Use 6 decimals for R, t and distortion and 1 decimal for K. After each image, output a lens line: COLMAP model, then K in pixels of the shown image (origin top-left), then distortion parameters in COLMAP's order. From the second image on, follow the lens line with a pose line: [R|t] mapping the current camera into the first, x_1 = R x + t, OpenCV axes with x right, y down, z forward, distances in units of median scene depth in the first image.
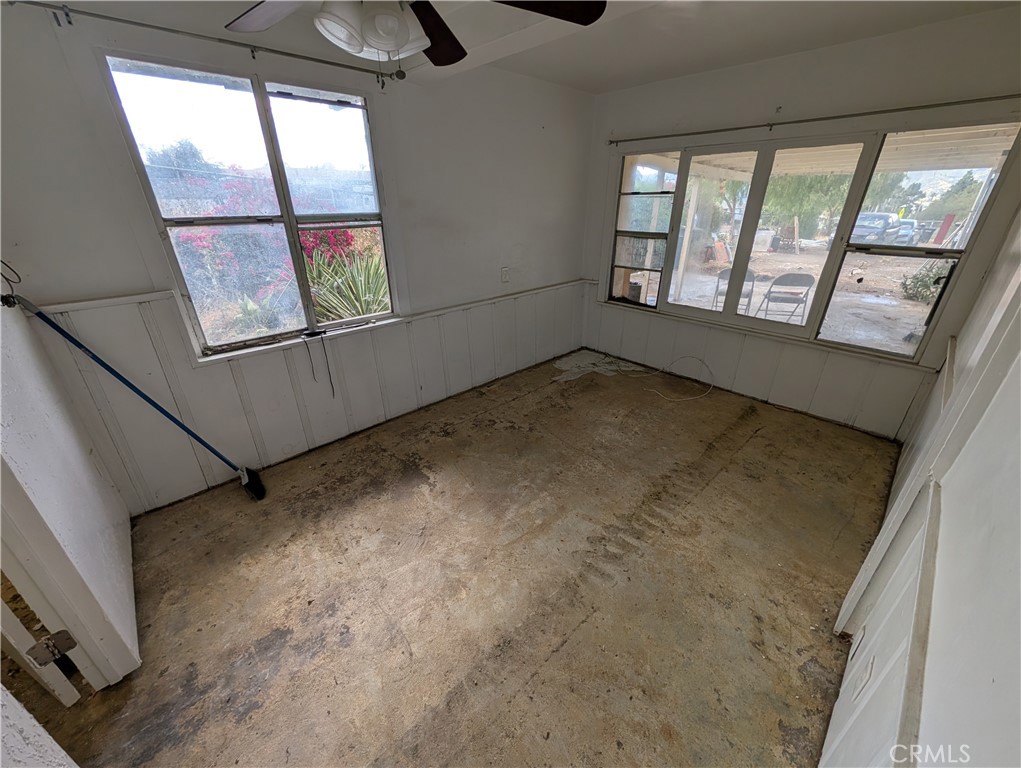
lens RADIAL K [[393.8, 0, 510.2], [0, 393.8, 383.0], [0, 0, 1]] dist [0.002810, 0.000158]
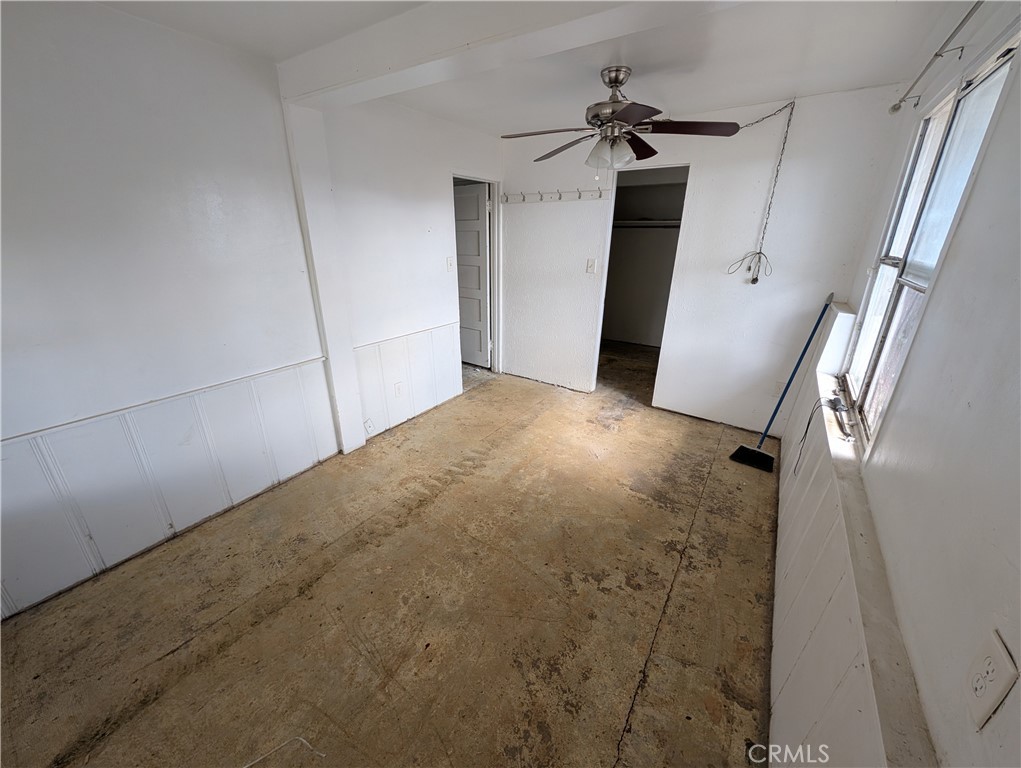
lens RADIAL K [[393.8, 0, 510.7], [0, 393.8, 381.1], [0, 0, 1]] dist [0.002810, 0.000158]
pose [[-0.974687, 0.075753, -0.210350, 0.322502], [-0.097596, 0.702313, 0.705146, -0.704267], [0.201148, 0.707826, -0.677142, 1.483499]]
